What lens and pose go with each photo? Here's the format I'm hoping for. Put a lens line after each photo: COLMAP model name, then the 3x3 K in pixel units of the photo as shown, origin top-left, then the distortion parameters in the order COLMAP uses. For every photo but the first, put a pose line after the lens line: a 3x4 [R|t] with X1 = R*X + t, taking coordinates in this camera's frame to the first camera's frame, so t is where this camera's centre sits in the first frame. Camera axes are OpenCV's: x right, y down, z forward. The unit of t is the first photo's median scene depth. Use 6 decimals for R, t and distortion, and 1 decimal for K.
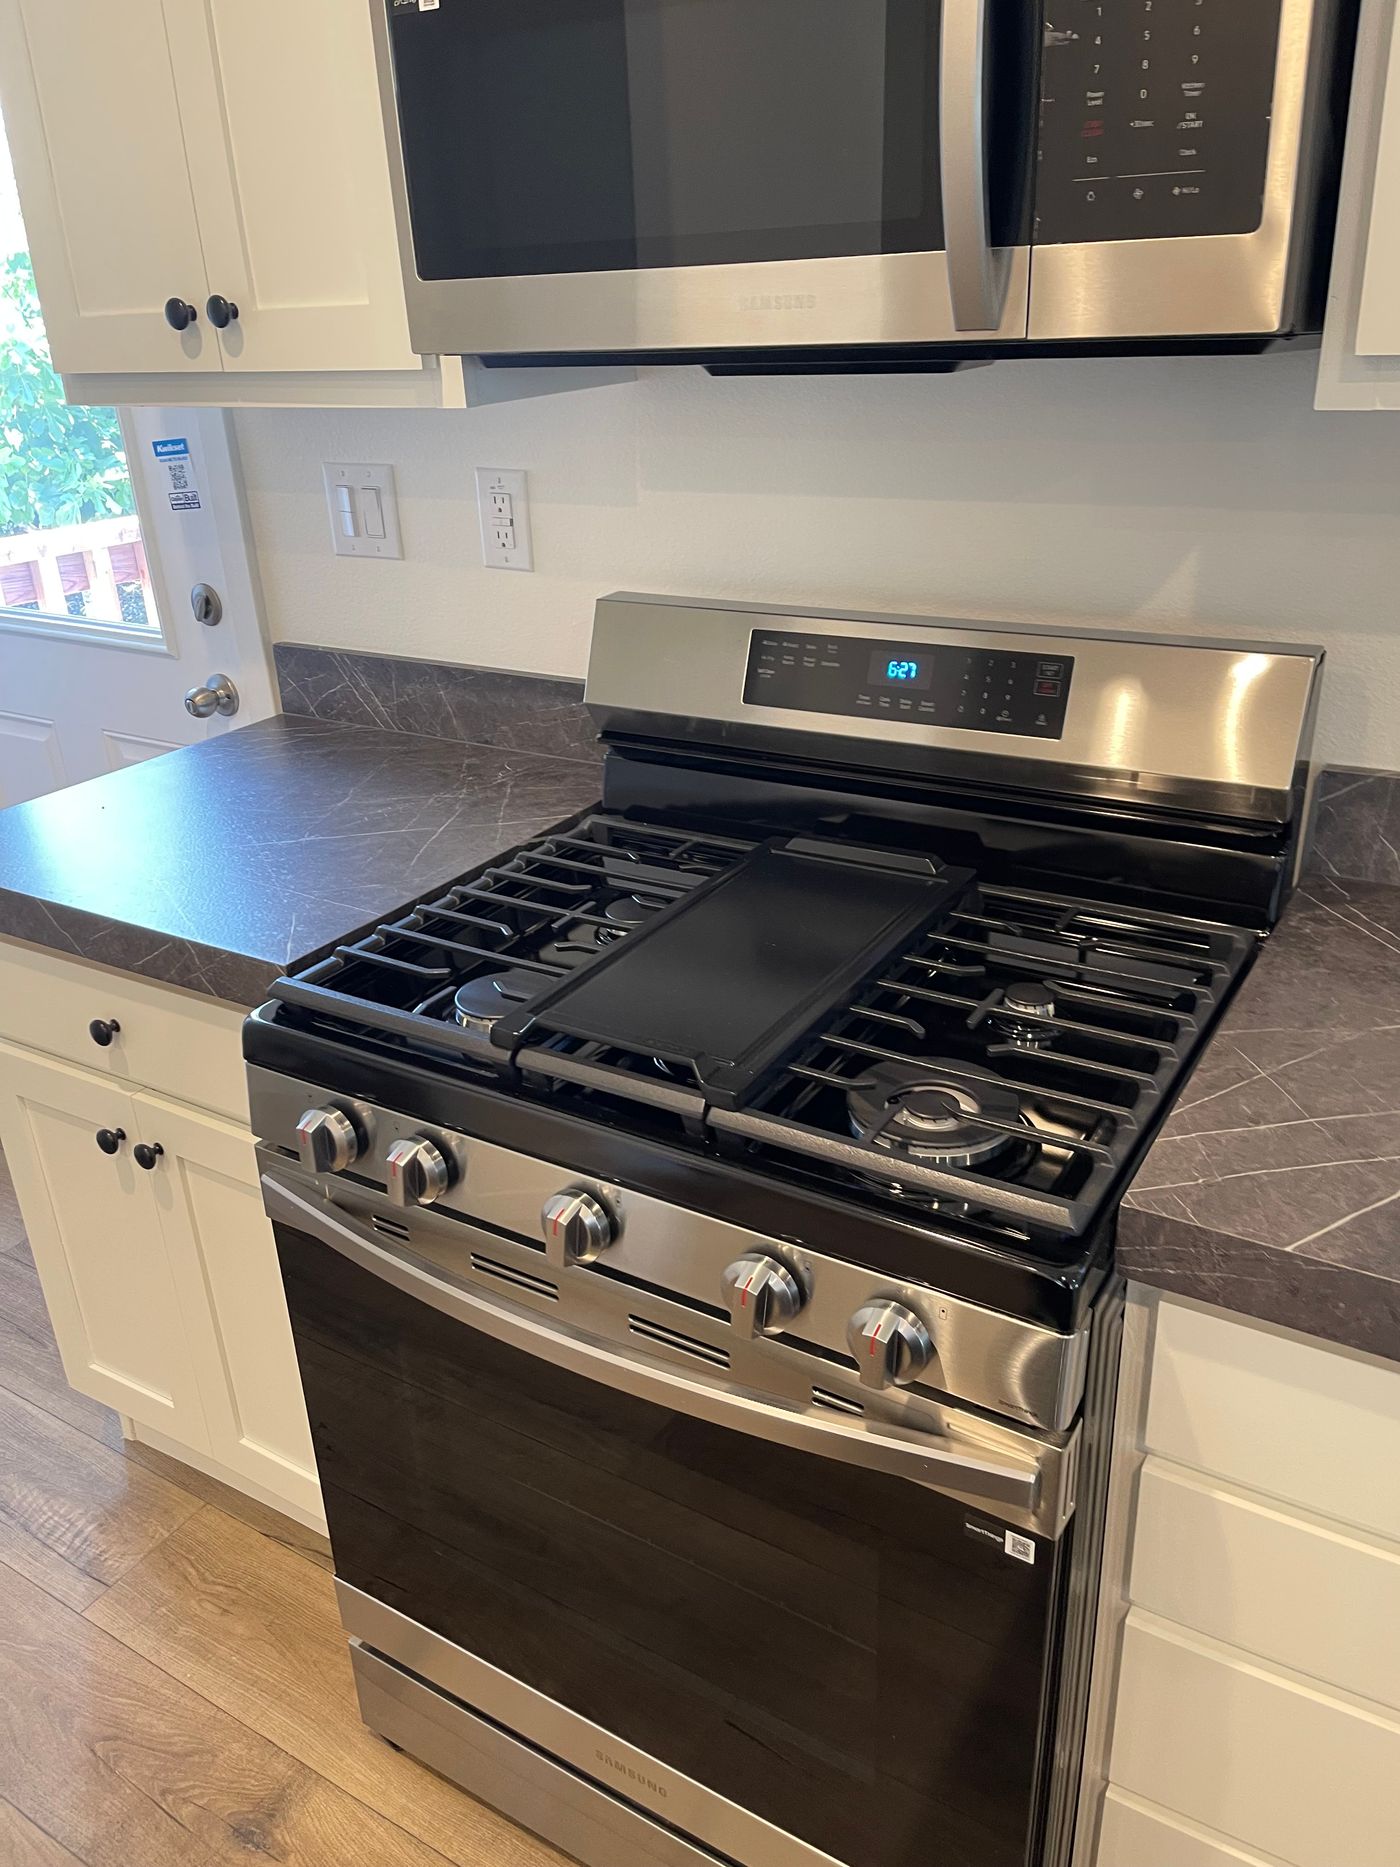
lens RADIAL K [[1404.5, 0, 737.6], [0, 1404.5, 931.2], [0, 0, 1]] dist [0.109959, -0.158065]
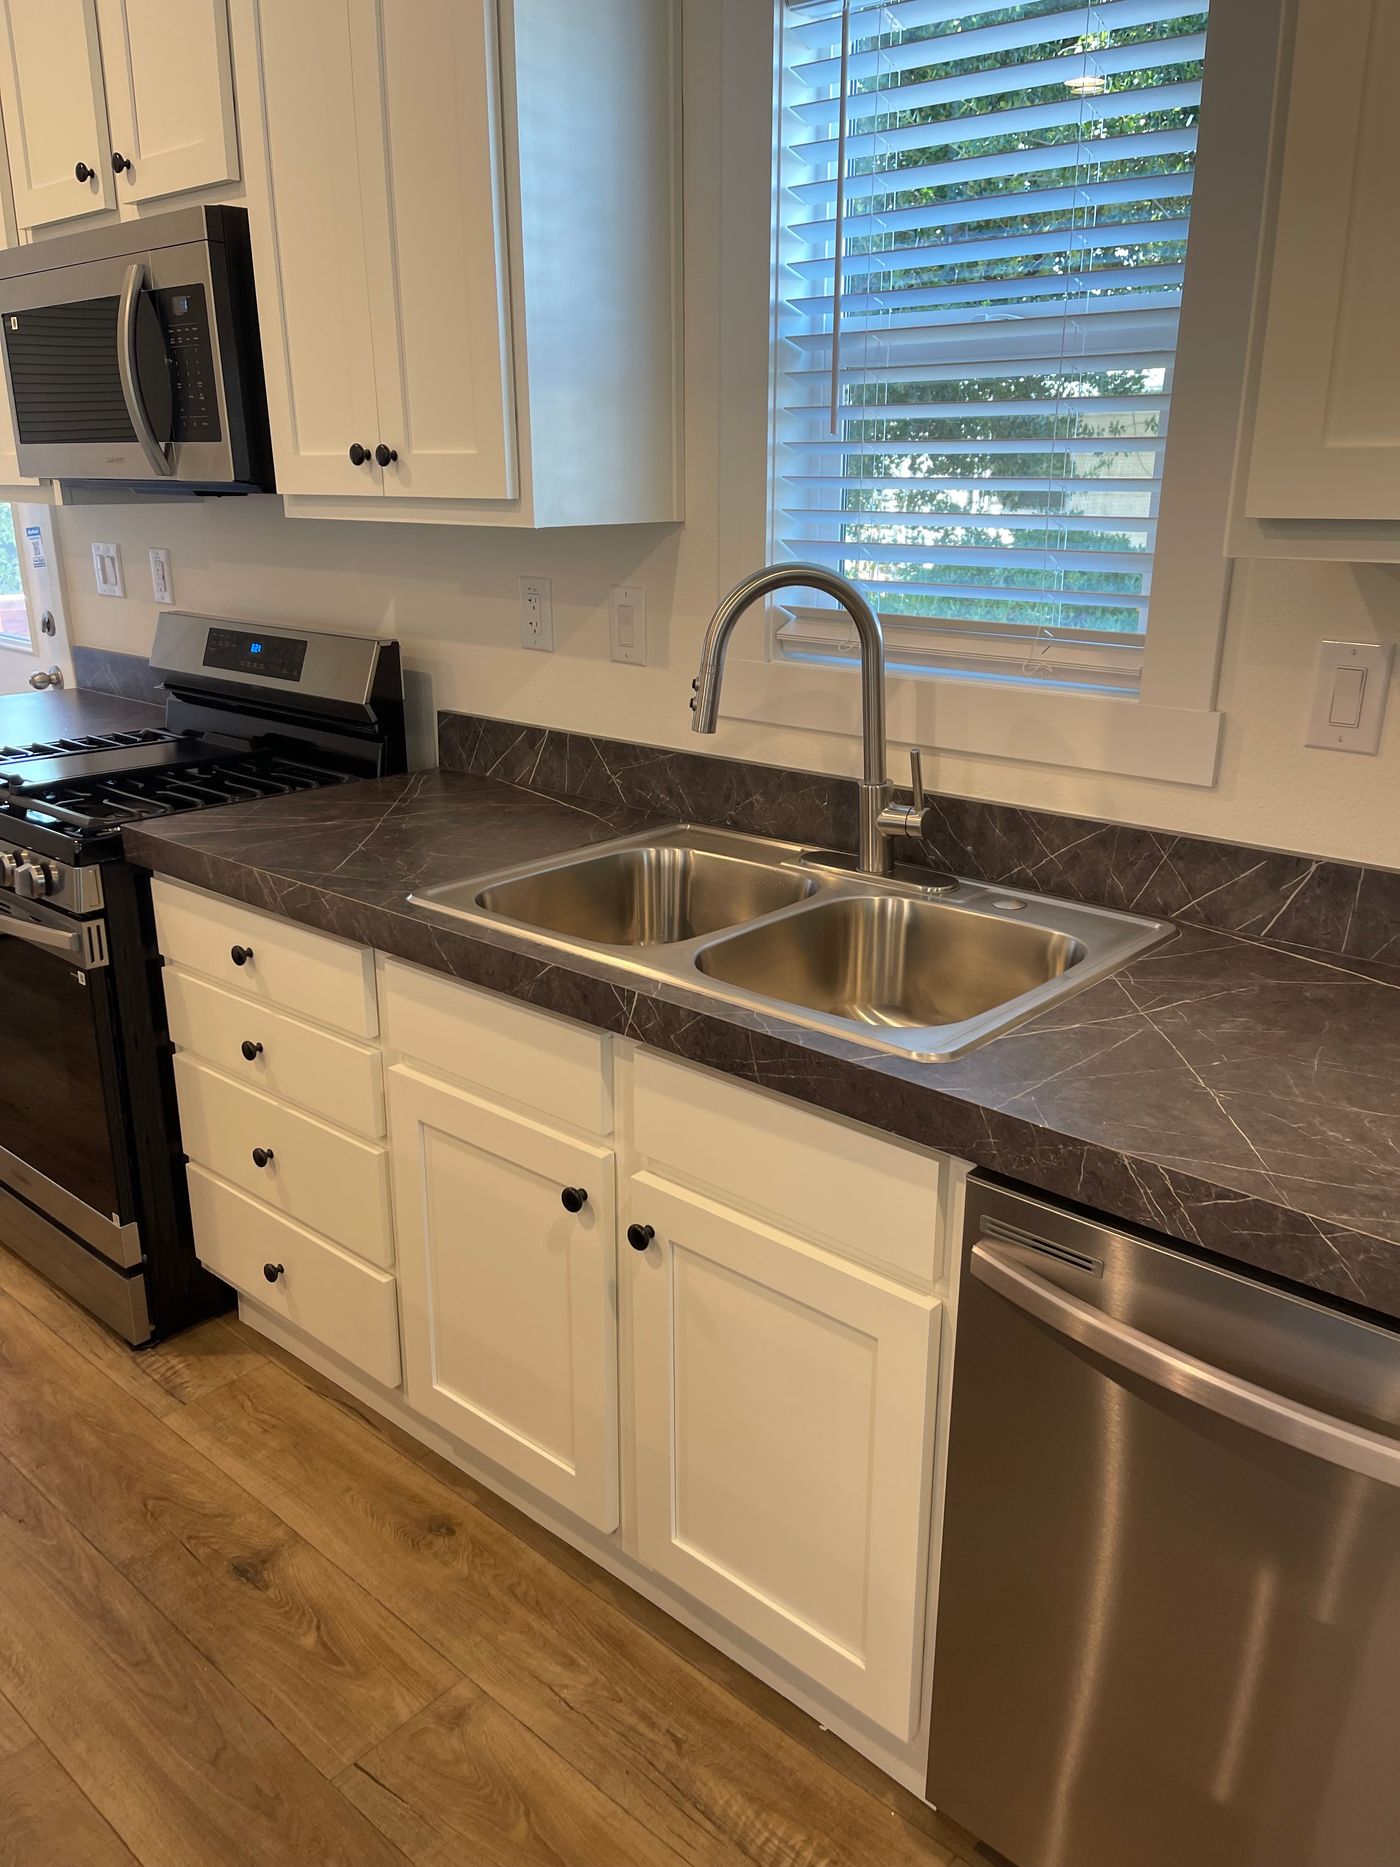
lens RADIAL K [[1385.4, 0, 700.0], [0, 1385.4, 933.5], [0, 0, 1]] dist [0.111272, -0.114041]
pose [[0.980868, 0.087710, -0.173793, 0.983981], [-0.102865, 0.991458, -0.080187, 0.264867], [0.165275, 0.096531, 0.981512, -0.671015]]
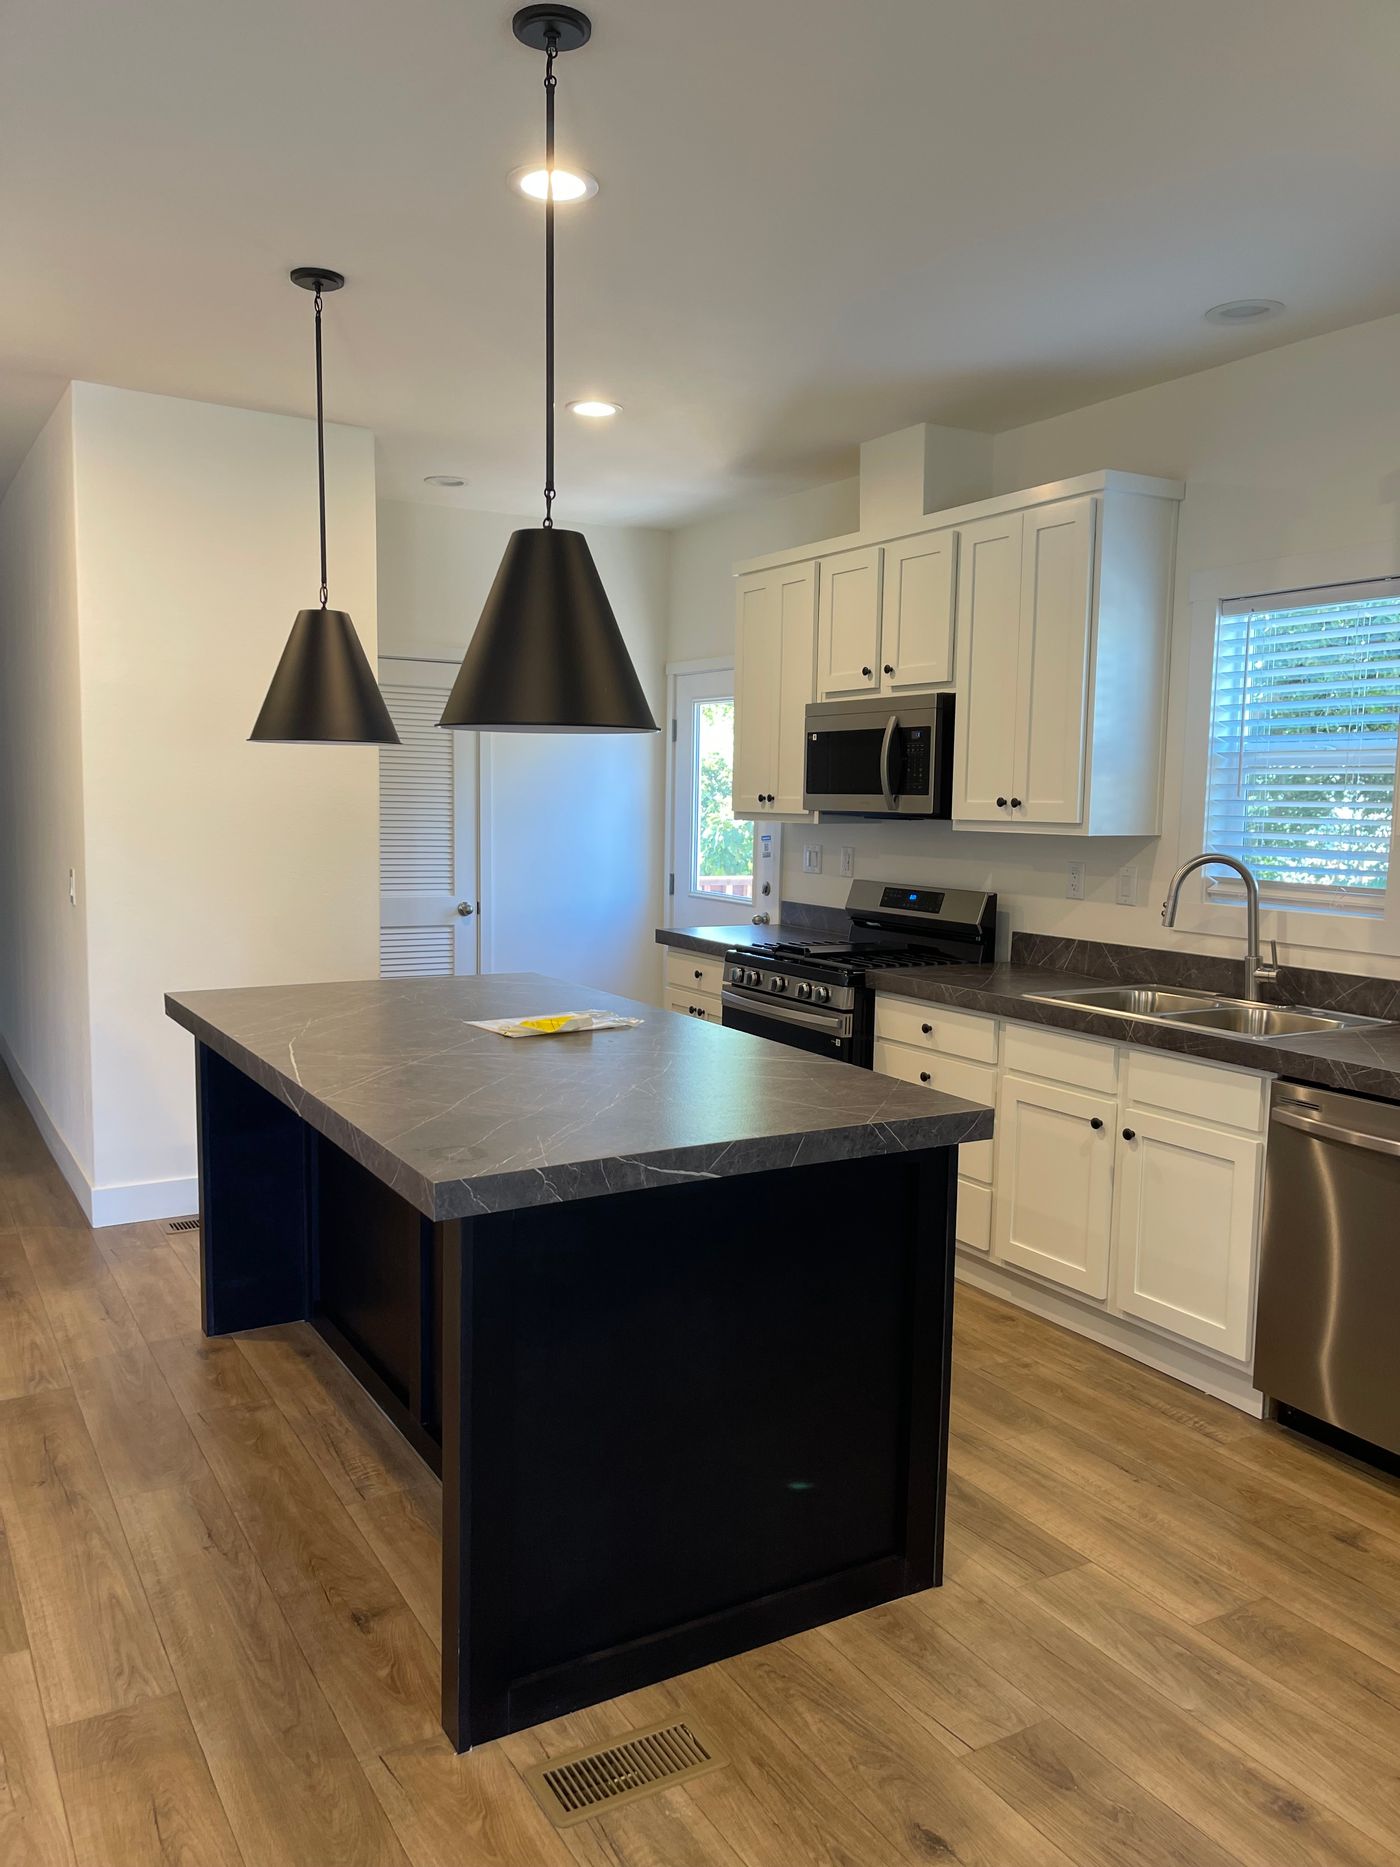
lens RADIAL K [[1404.5, 0, 737.6], [0, 1404.5, 931.2], [0, 0, 1]] dist [0.109959, -0.158065]
pose [[0.885390, 0.096309, -0.454762, 1.243125], [-0.233676, 0.937921, -0.256319, 0.841073], [0.401845, 0.333209, 0.852932, -2.018306]]
